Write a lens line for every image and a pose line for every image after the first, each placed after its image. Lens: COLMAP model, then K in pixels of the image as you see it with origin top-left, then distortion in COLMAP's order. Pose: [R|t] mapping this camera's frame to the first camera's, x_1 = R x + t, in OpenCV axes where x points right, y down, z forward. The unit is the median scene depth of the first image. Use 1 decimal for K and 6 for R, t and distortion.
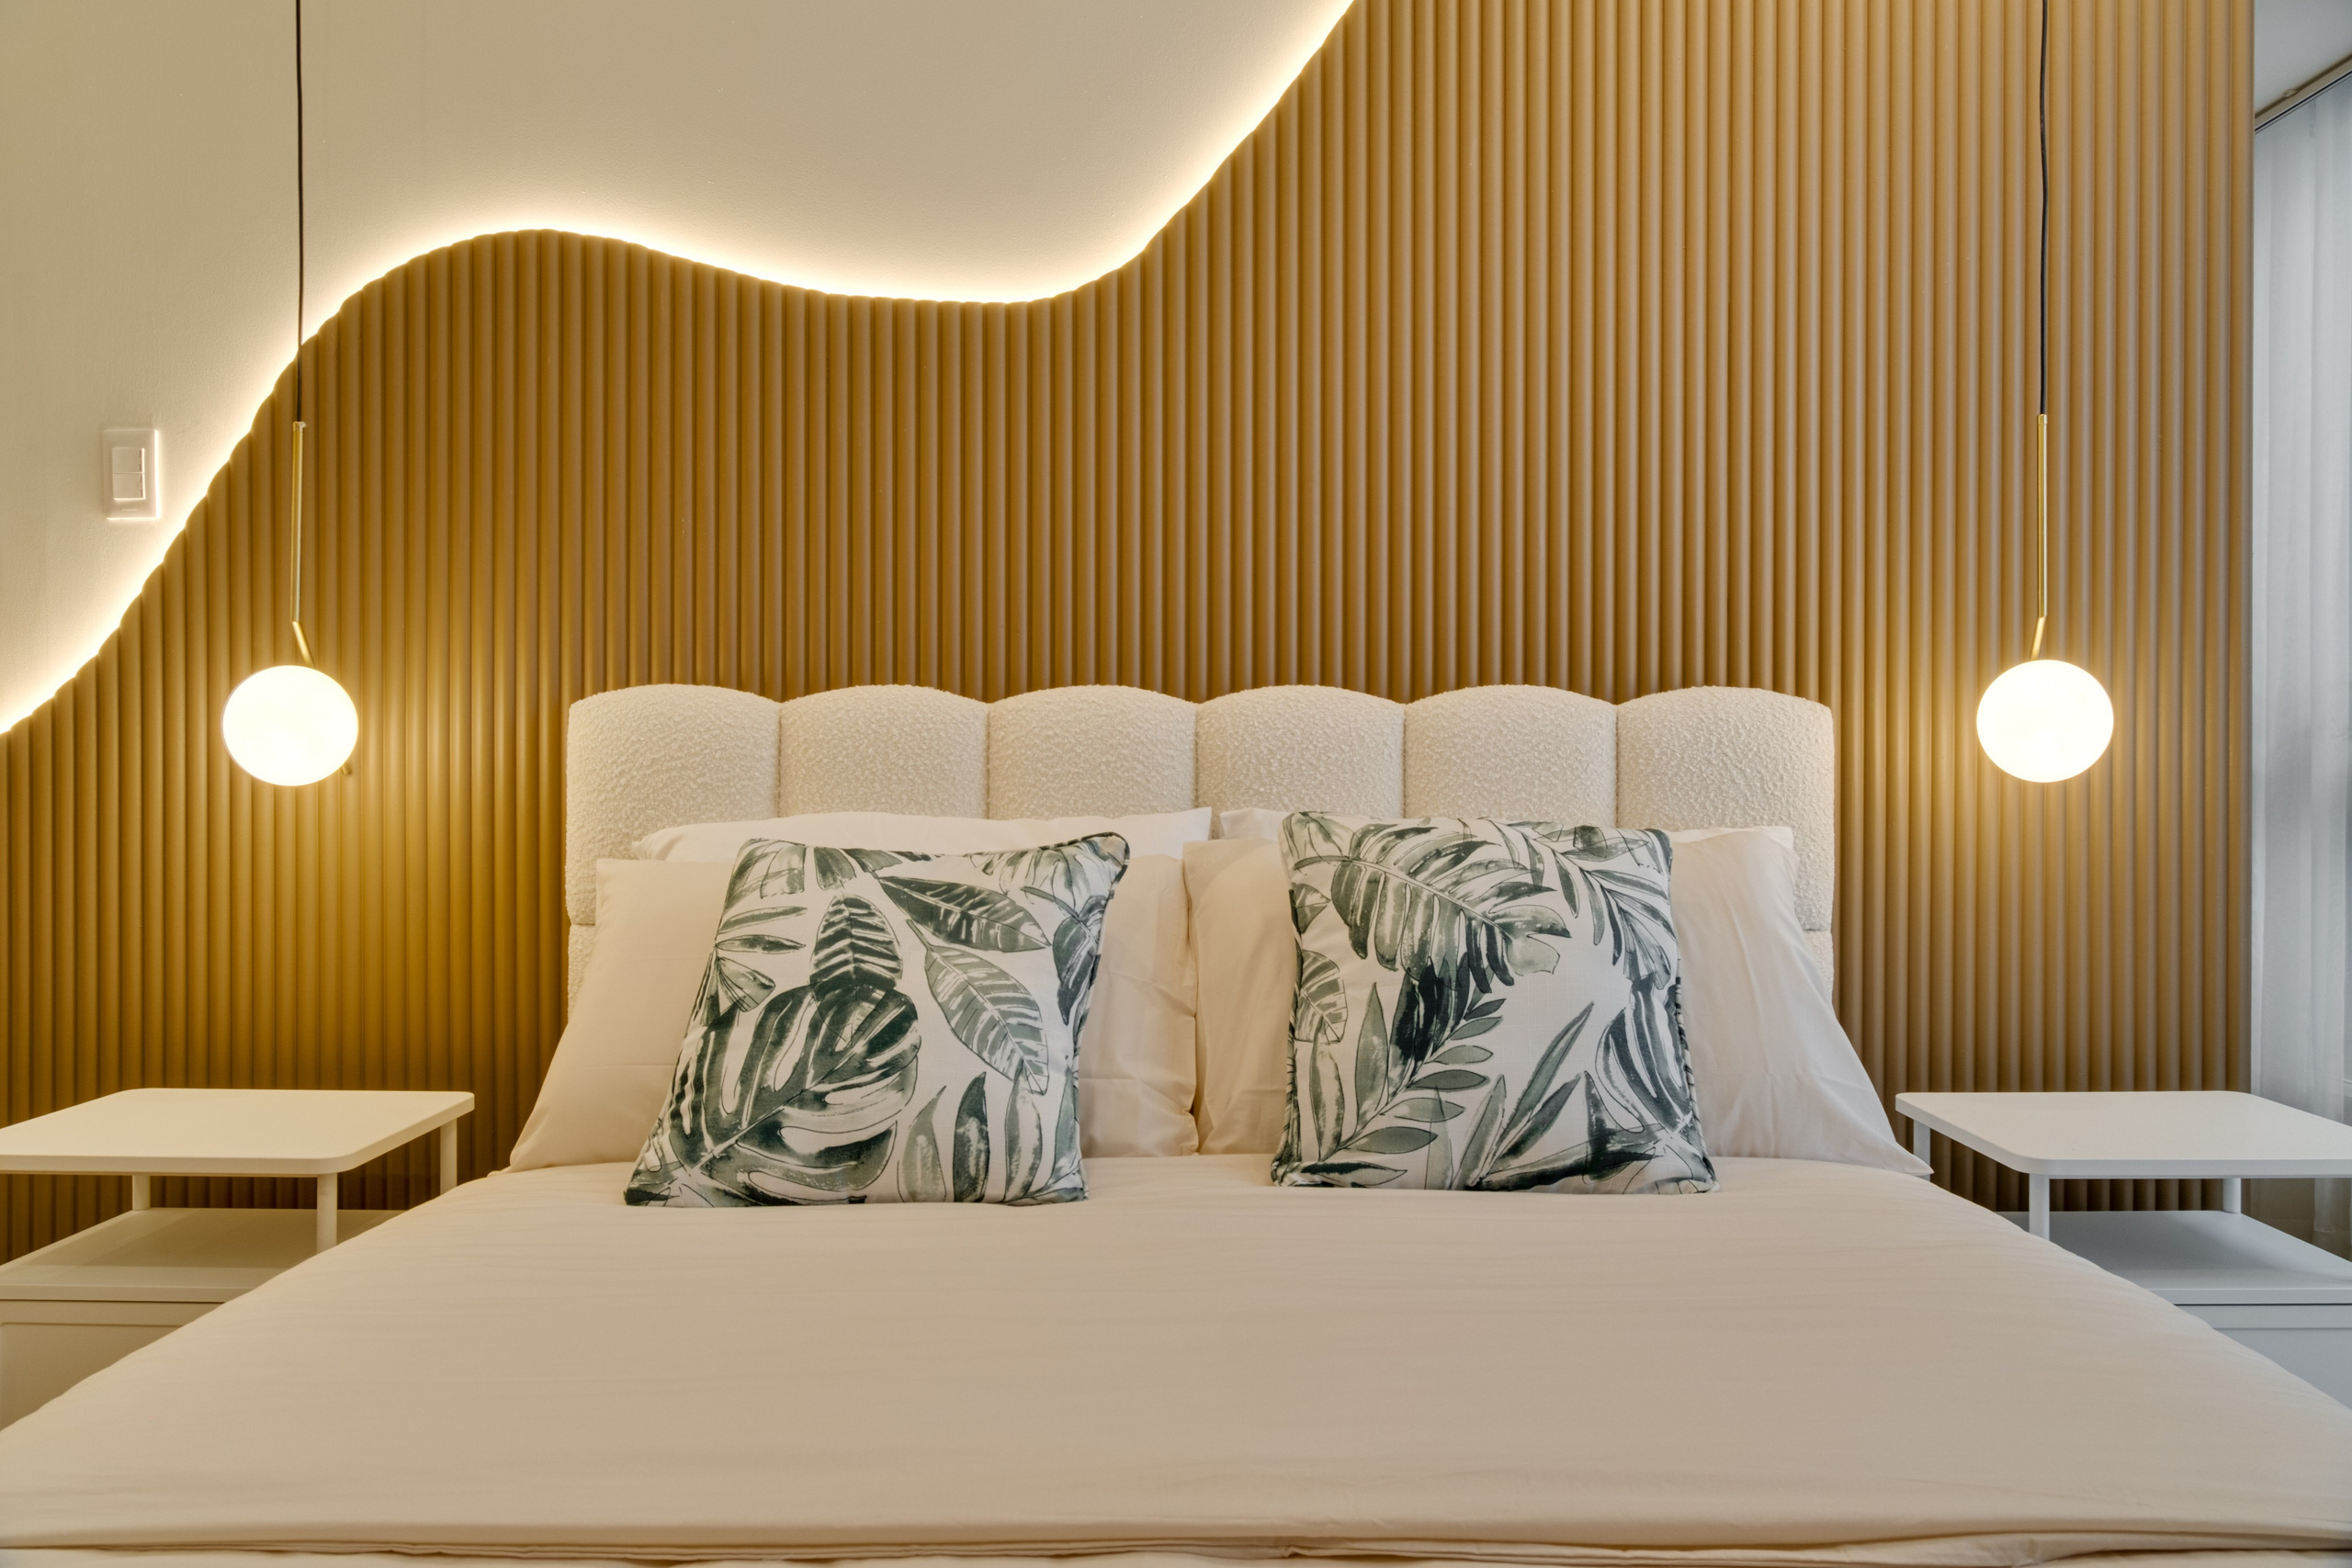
lens RADIAL K [[1703.8, 0, 1086.9], [0, 1703.8, 775.1], [0, 0, 1]] dist [-0.000526, 0.000615]
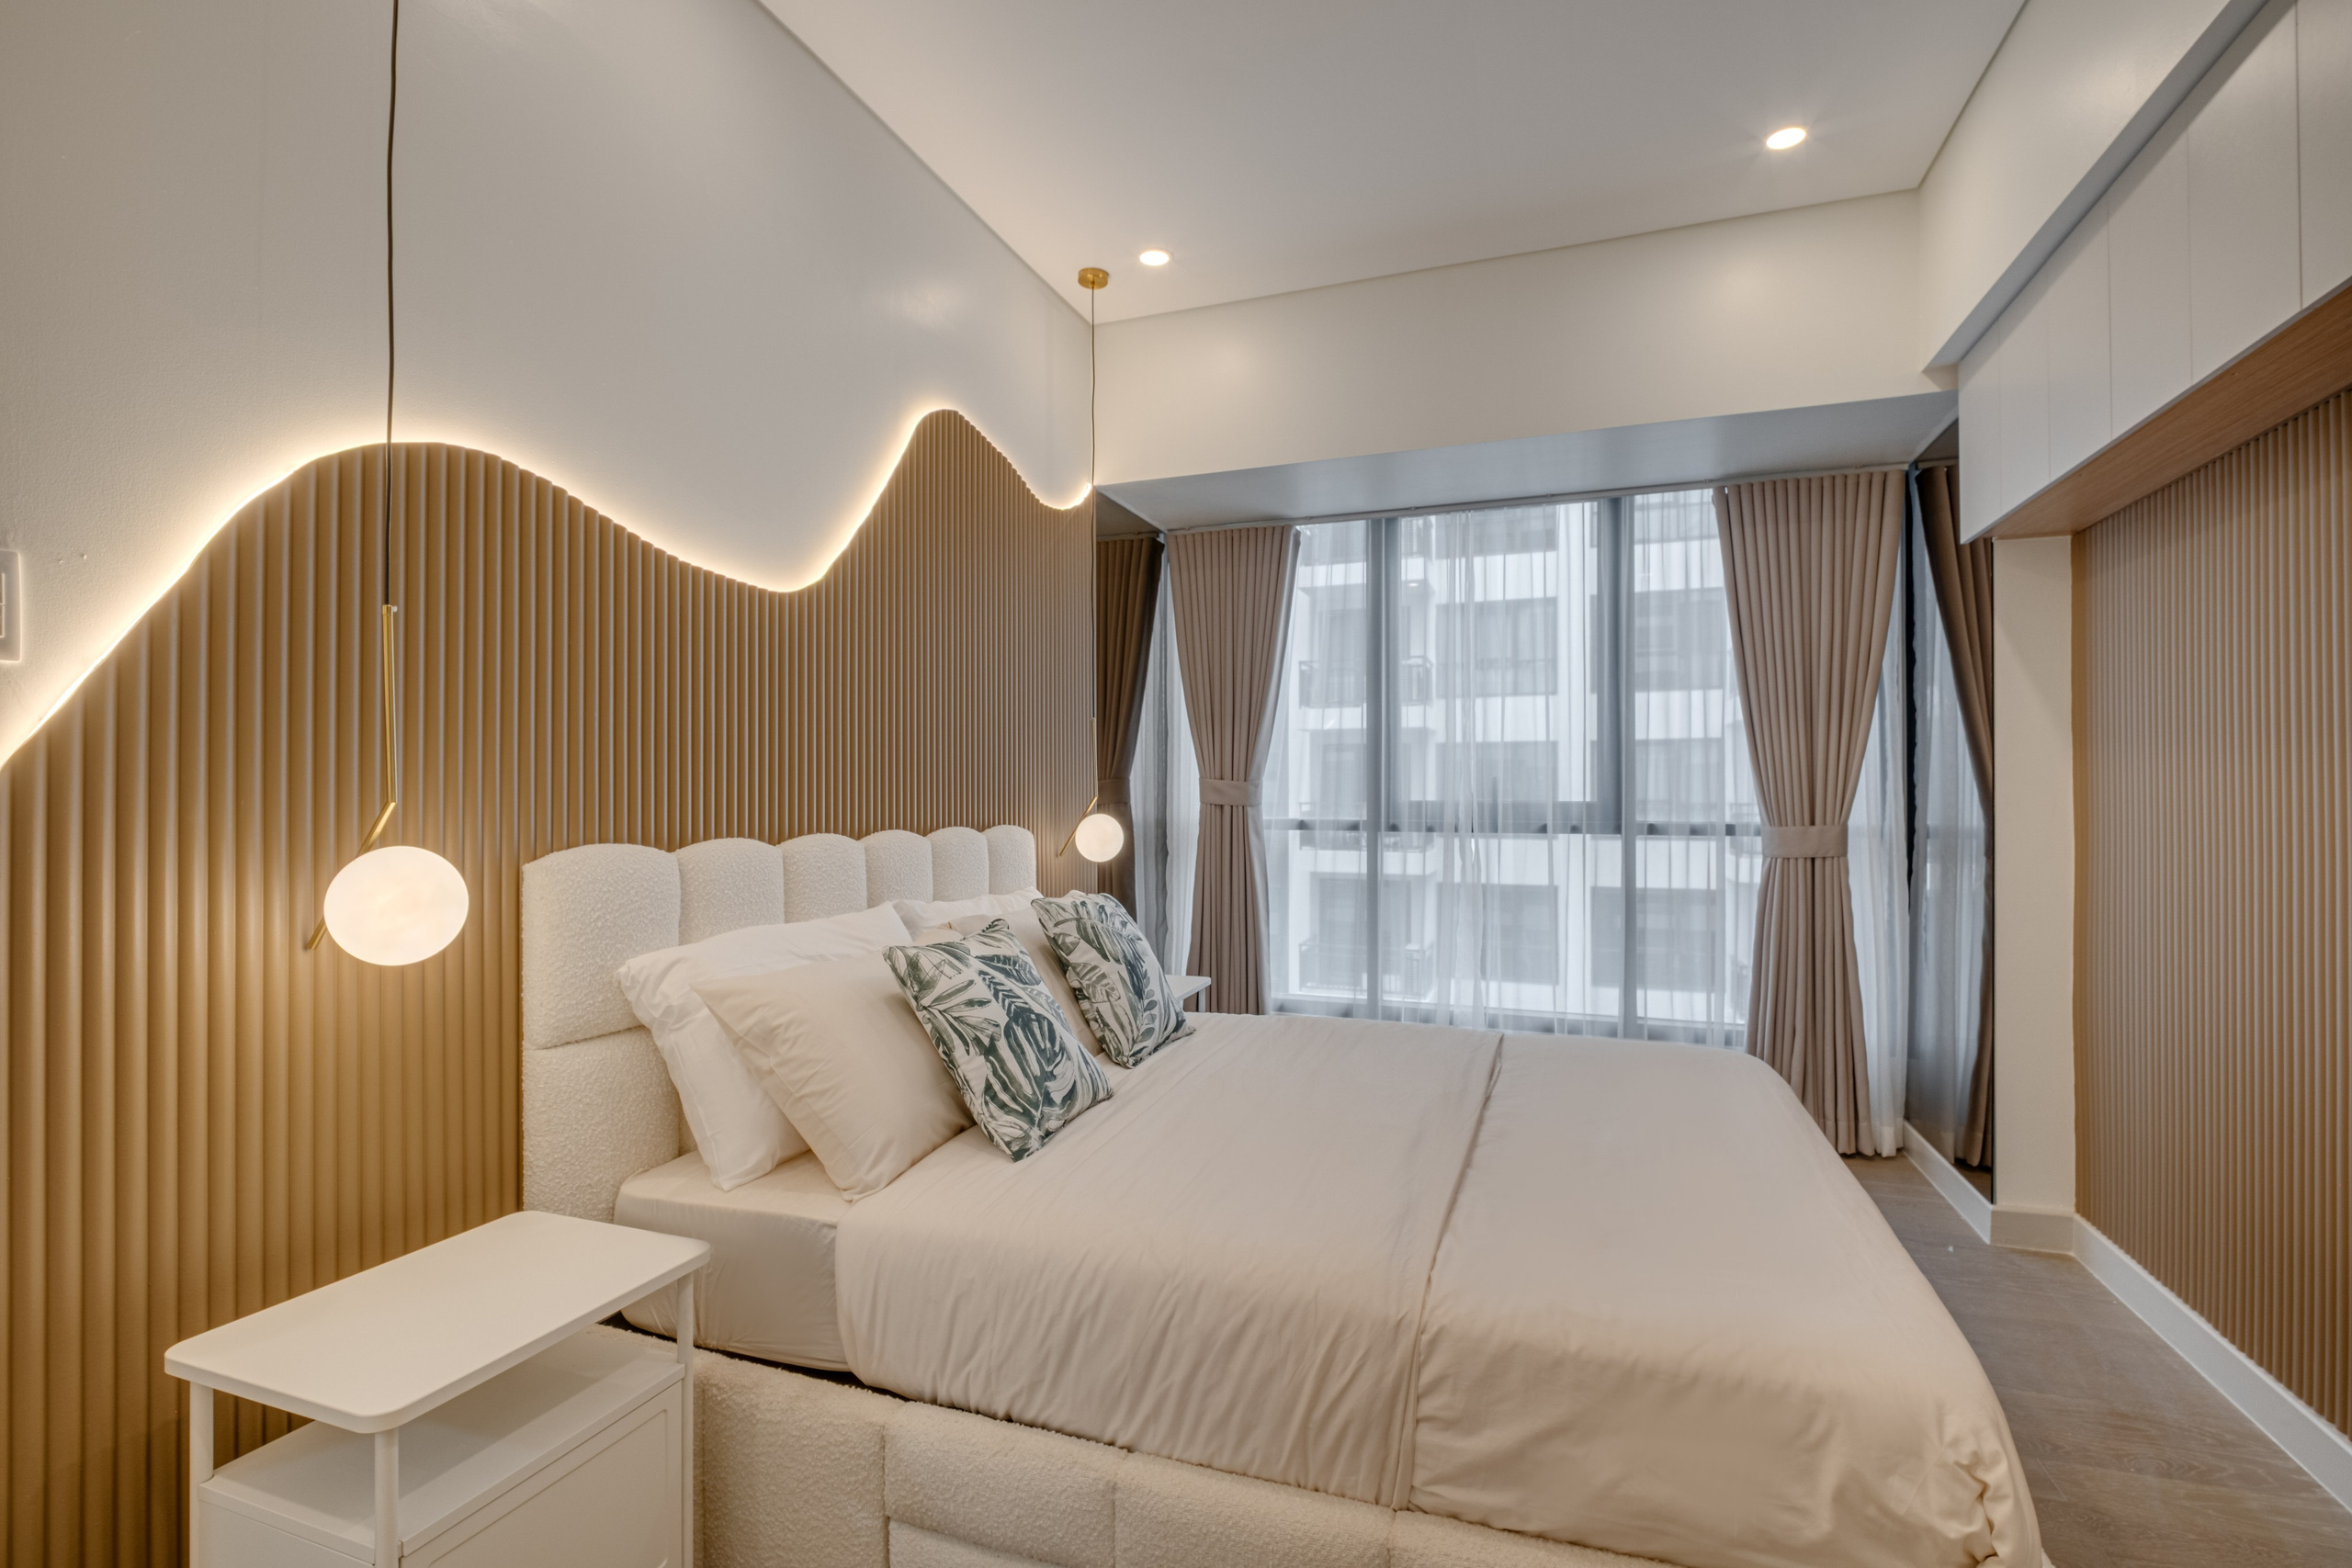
lens RADIAL K [[1133.5, 0, 1176.0], [0, 1133.5, 784.0], [0, 0, 1]] dist [0.000234, -0.000039]
pose [[0.305079, 0.004610, 0.952316, -1.224306], [0.016585, 0.999811, -0.010153, -0.109462], [-0.952183, 0.018891, 0.304945, 0.444565]]
